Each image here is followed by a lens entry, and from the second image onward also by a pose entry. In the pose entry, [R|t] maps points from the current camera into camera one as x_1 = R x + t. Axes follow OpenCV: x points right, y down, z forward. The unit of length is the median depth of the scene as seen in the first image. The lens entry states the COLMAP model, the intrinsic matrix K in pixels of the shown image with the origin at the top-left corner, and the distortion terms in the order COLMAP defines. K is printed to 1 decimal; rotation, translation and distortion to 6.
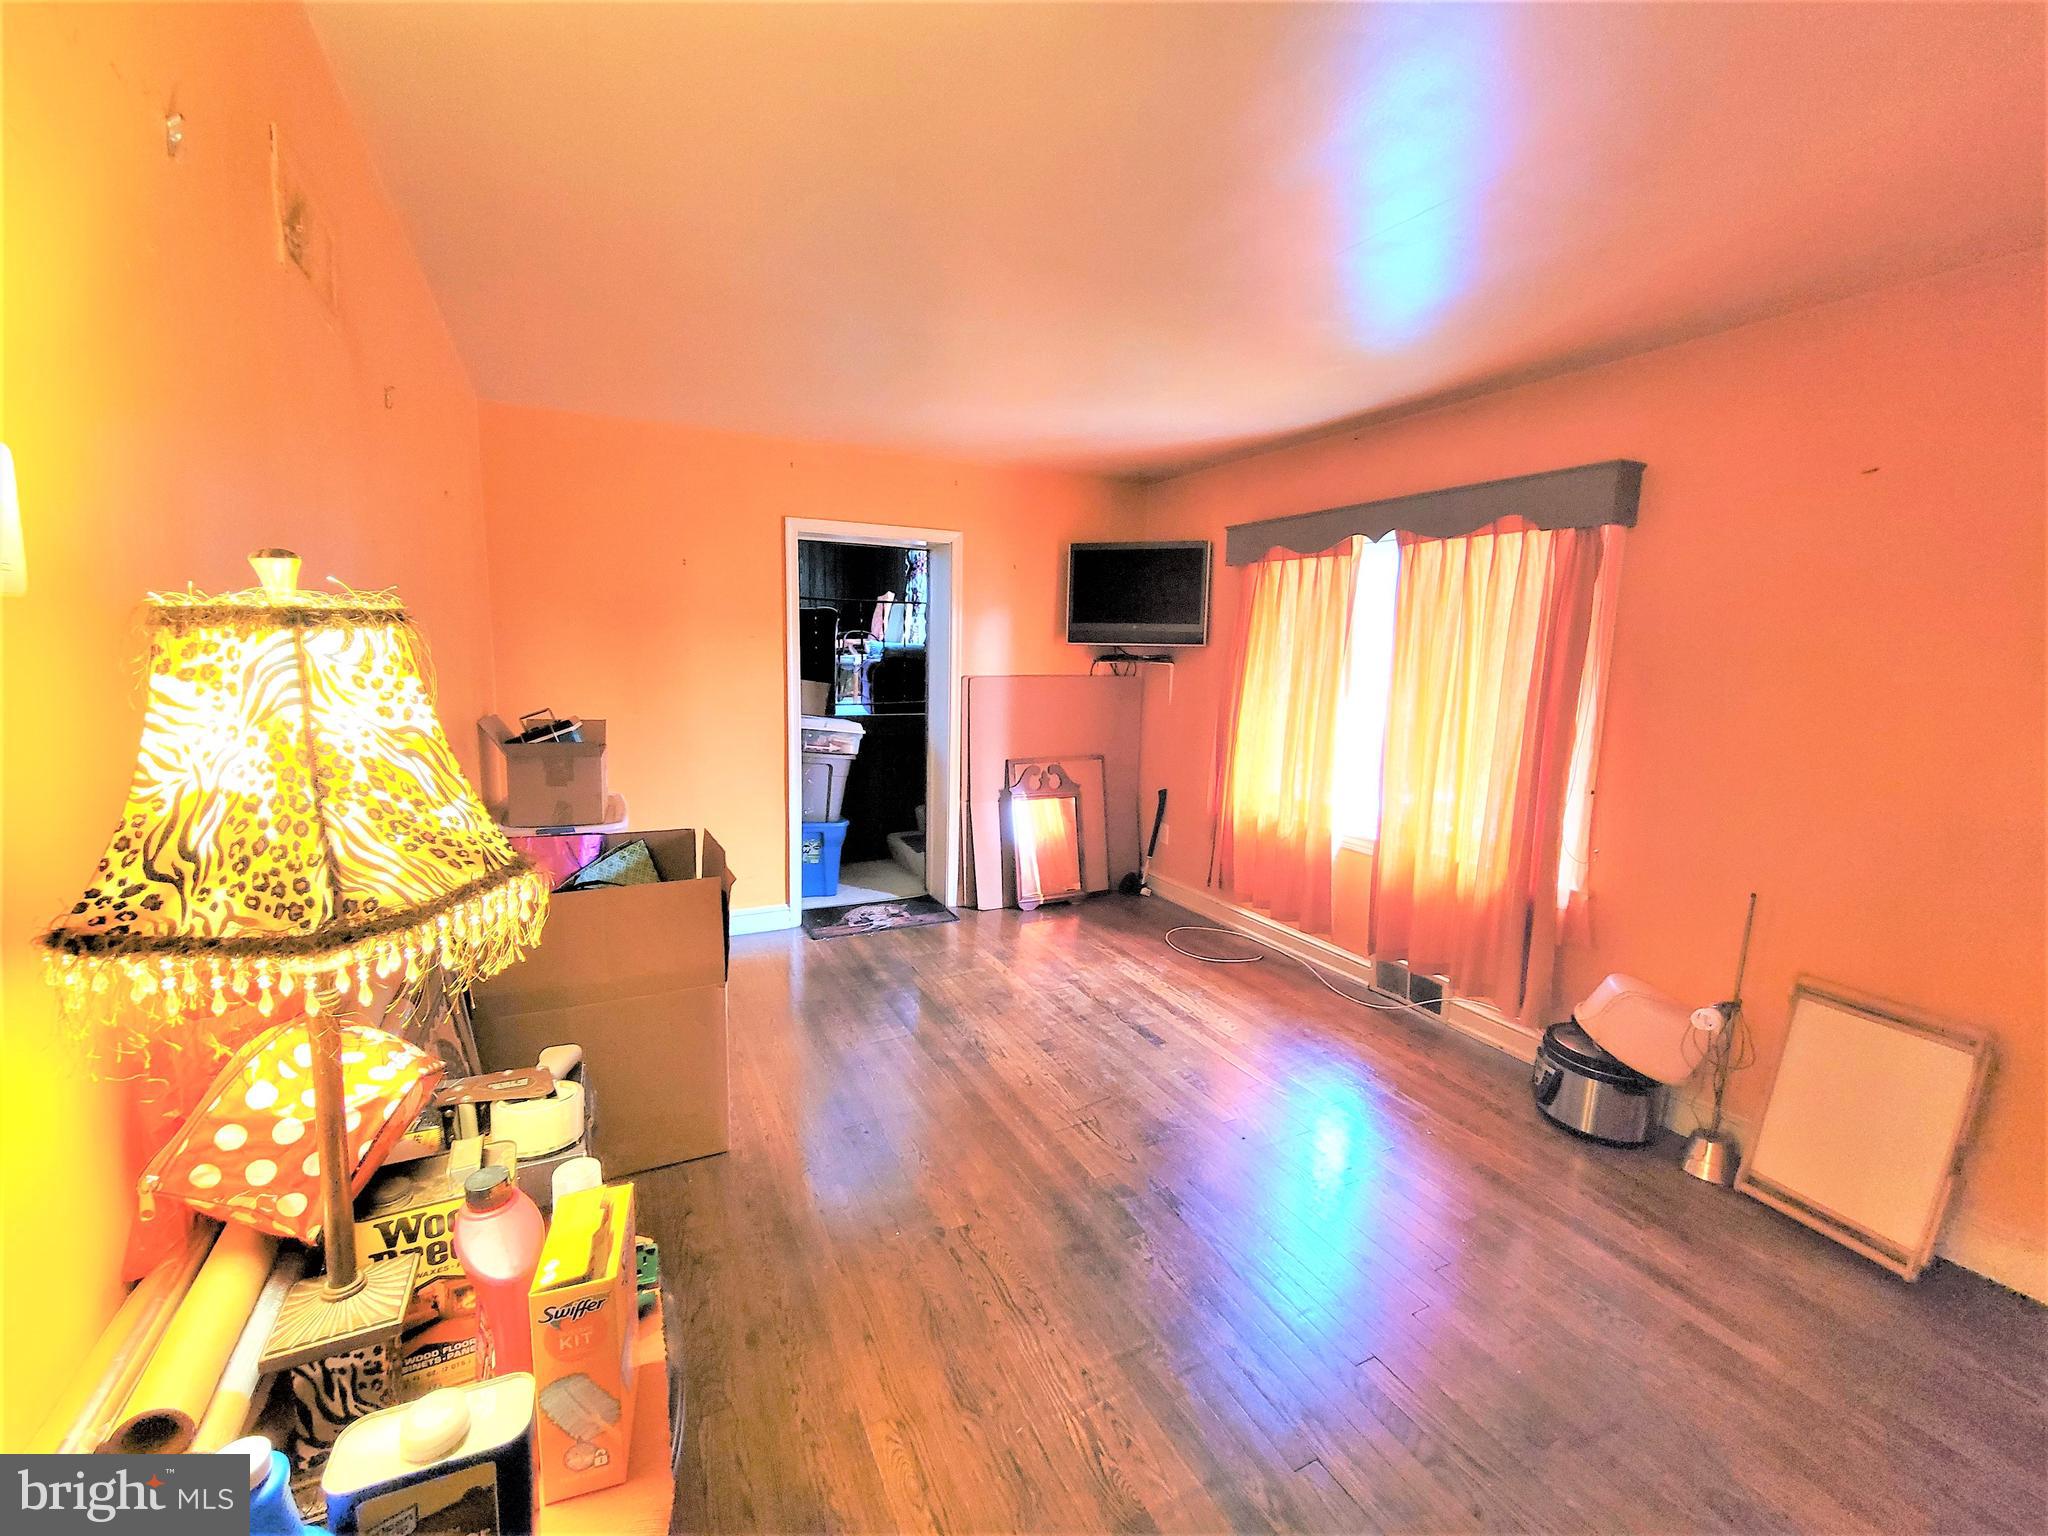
lens RADIAL K [[841.6, 0, 1024.4], [0, 841.6, 762.0], [0, 0, 1]] dist [0.002771, -0.001080]
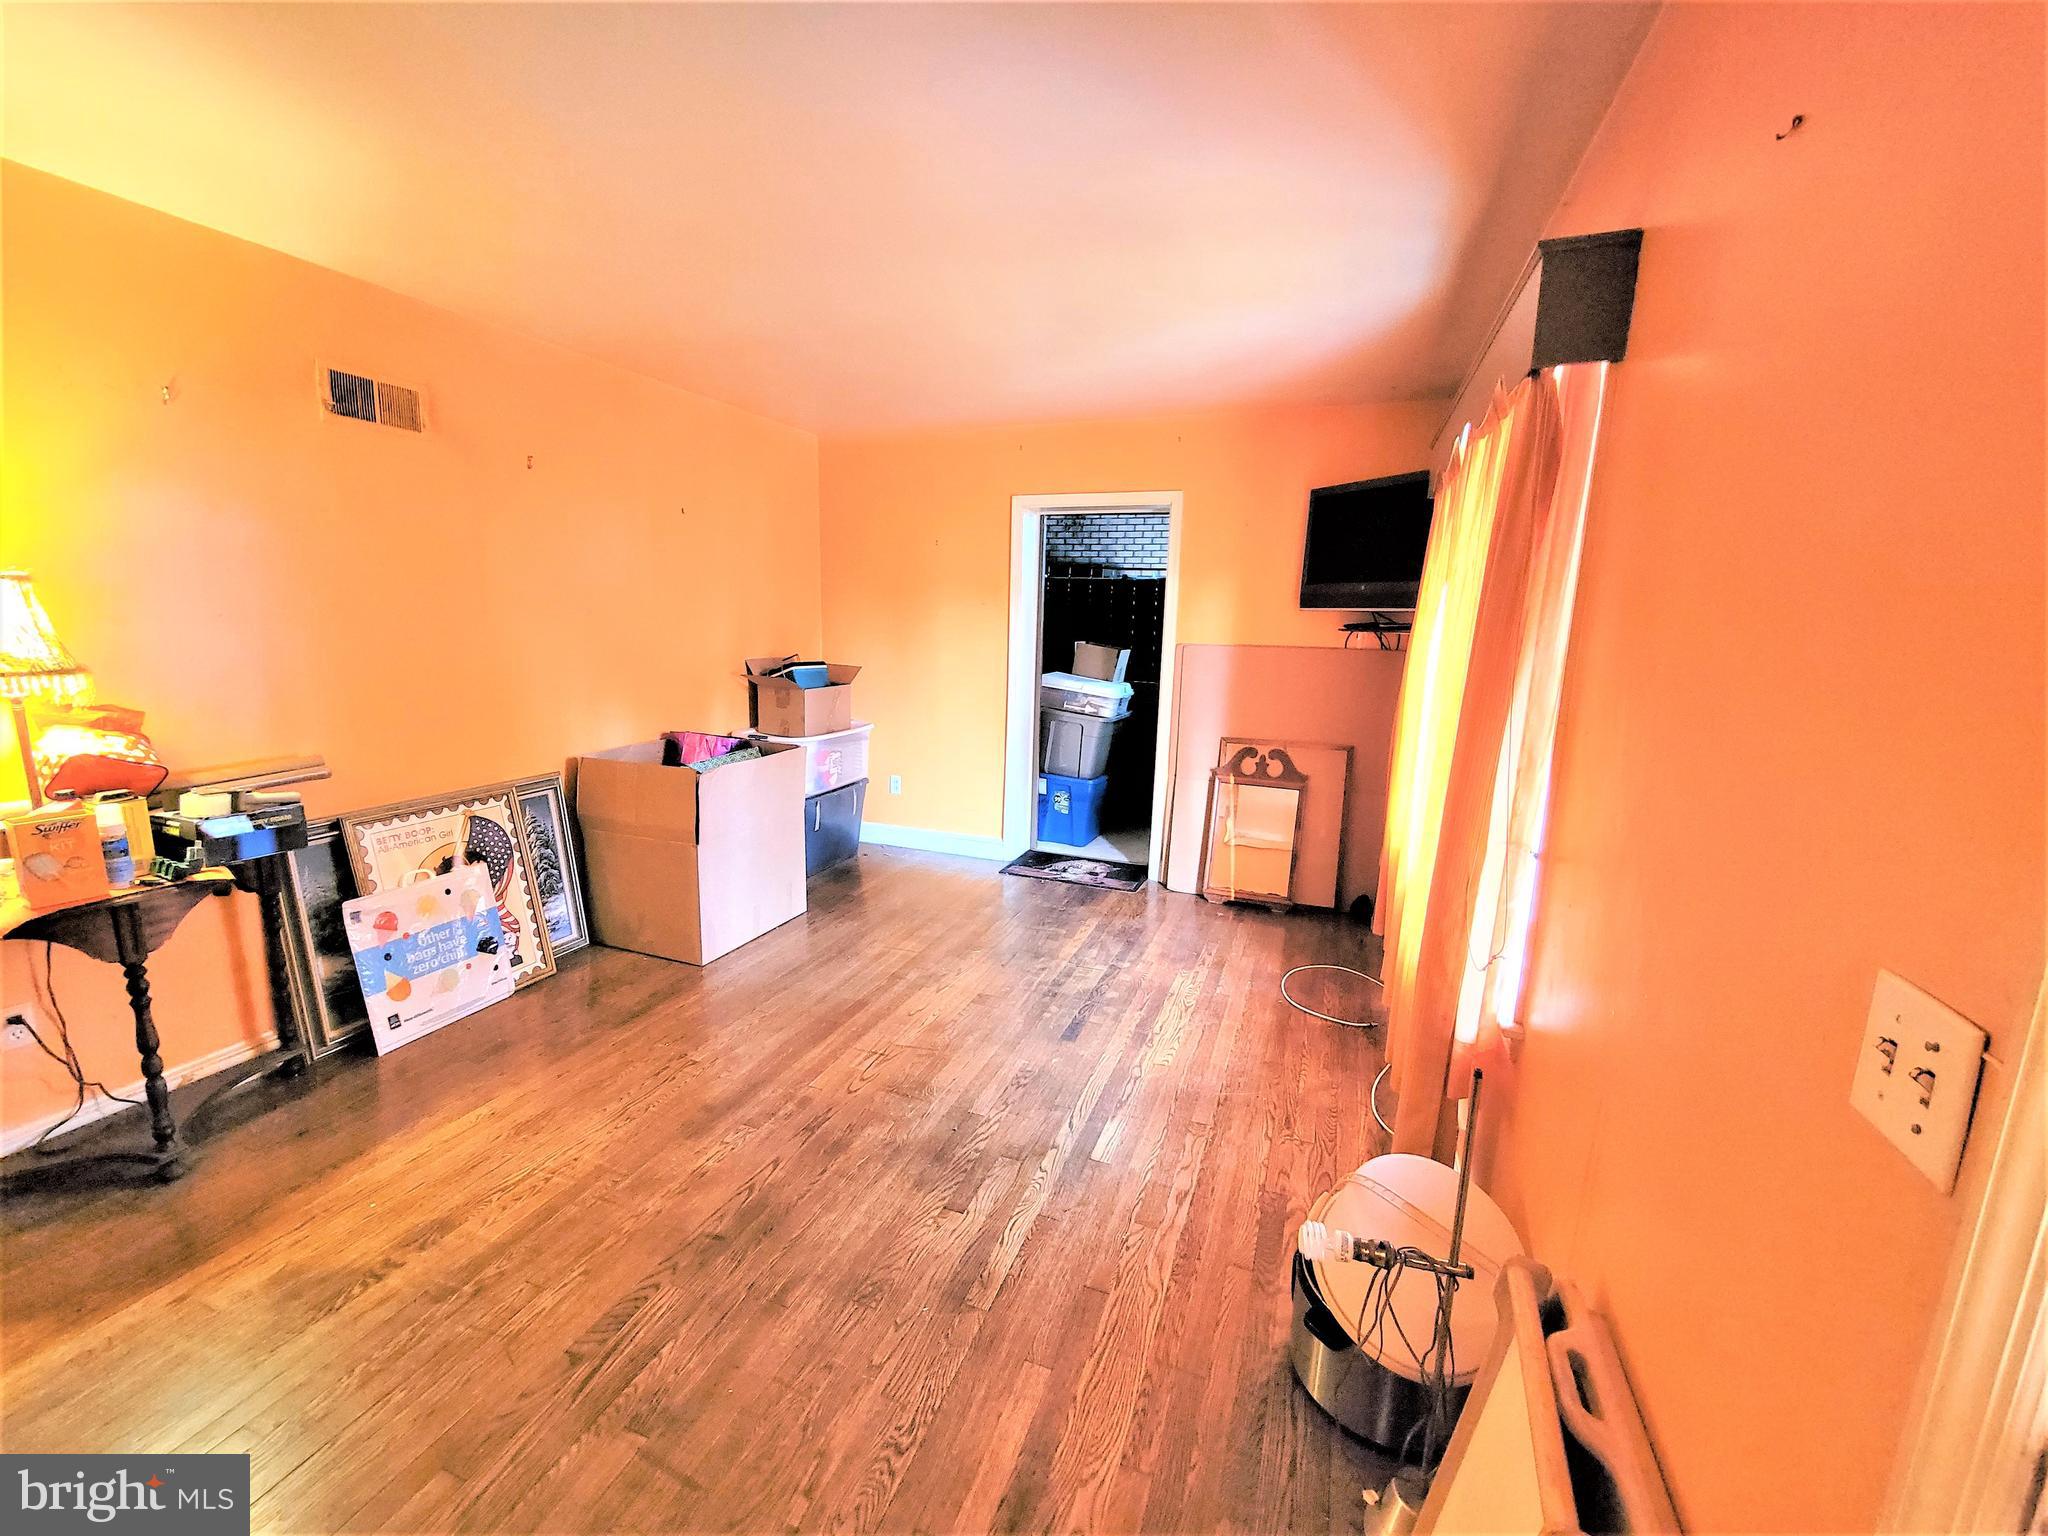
lens RADIAL K [[841.6, 0, 1025.4], [0, 841.6, 769.7], [0, 0, 1]] dist [0.002771, -0.001080]
pose [[0.669078, 0.132477, -0.731290, 0.543982], [-0.108479, 0.990855, 0.080247, -0.019710], [0.735232, 0.025638, 0.677330, 0.237565]]
